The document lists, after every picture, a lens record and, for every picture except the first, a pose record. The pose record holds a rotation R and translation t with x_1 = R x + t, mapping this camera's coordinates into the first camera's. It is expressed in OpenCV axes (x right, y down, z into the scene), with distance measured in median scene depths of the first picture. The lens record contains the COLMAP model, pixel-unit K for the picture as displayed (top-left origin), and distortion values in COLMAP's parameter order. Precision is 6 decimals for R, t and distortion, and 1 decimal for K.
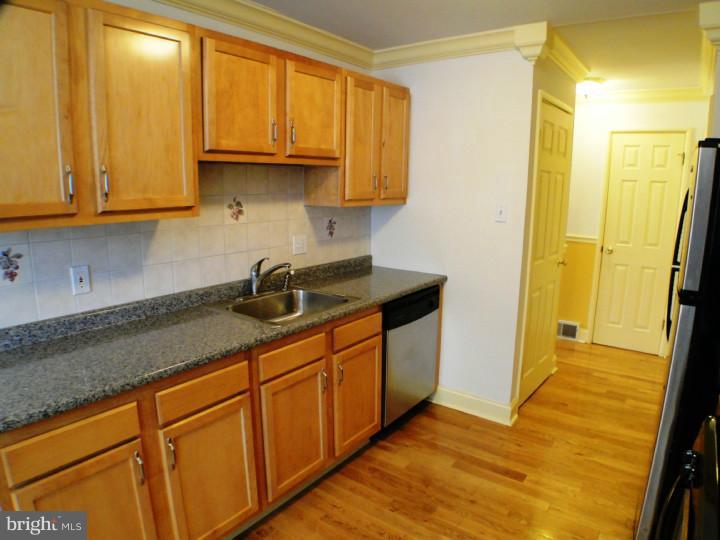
lens RADIAL K [[460.8, 0, 369.2], [0, 460.8, 272.4], [0, 0, 1]] dist [-0.109087, 0.001547]
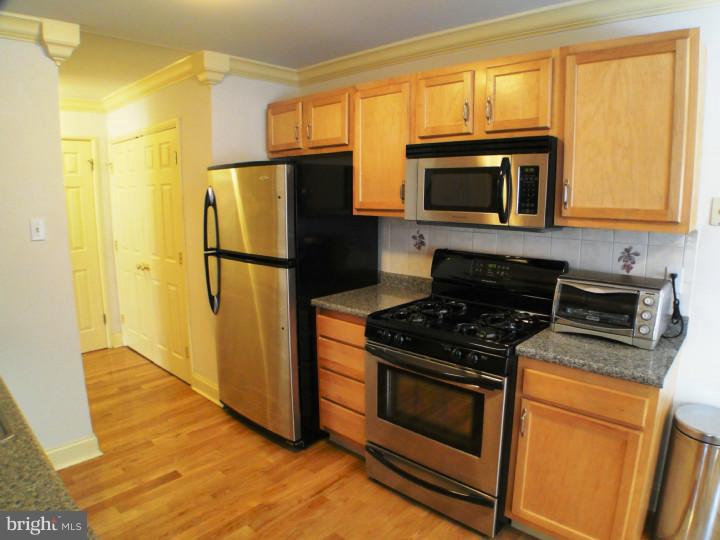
lens RADIAL K [[468.3, 0, 360.0], [0, 468.3, 270.0], [0, 0, 1]] dist [-0.122111, 0.029809]
pose [[0.111241, -0.176701, 0.977958, -0.514825], [0.191267, 0.969475, 0.153412, -0.075065], [-0.975214, 0.169985, 0.141642, 0.329182]]
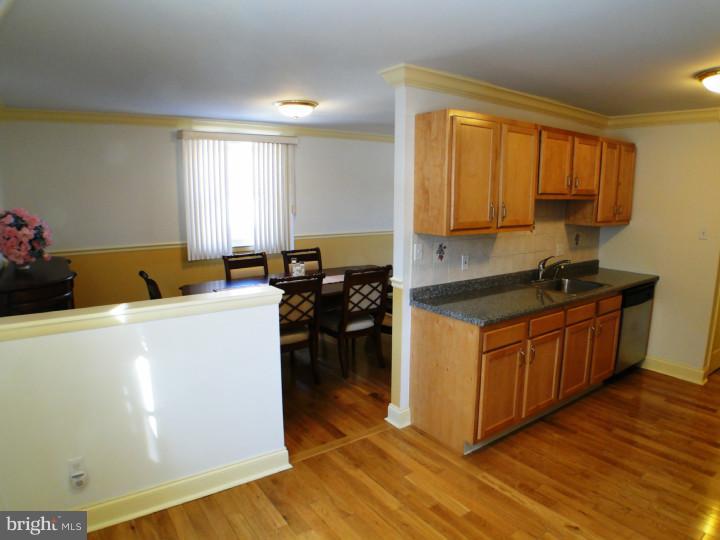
lens RADIAL K [[460.8, 0, 369.2], [0, 460.8, 272.4], [0, 0, 1]] dist [-0.109087, 0.001547]
pose [[0.953972, 0.046880, -0.296208, -0.339323], [-0.053510, 0.998465, -0.014310, 0.075982], [0.295082, 0.029502, 0.955016, -0.663818]]
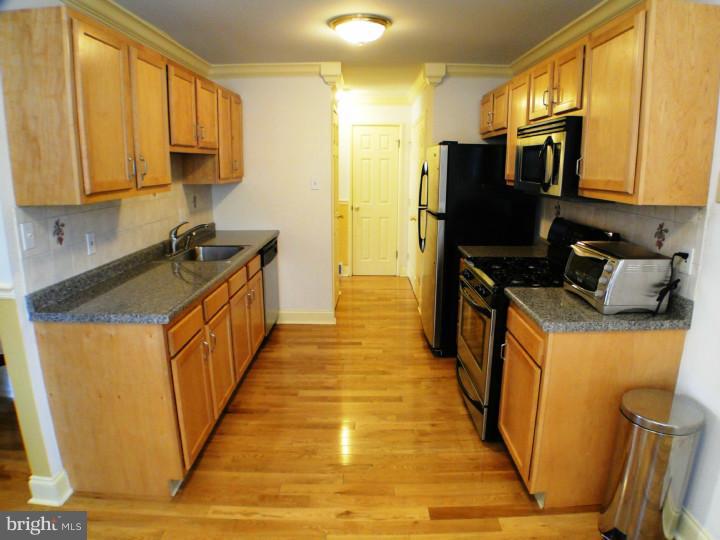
lens RADIAL K [[468.3, 0, 360.0], [0, 468.3, 270.0], [0, 0, 1]] dist [-0.122111, 0.029809]
pose [[0.810128, -0.137336, 0.569940, -0.559208], [0.117566, 0.990483, 0.071562, 0.066392], [-0.574344, 0.009031, 0.818564, -0.383770]]
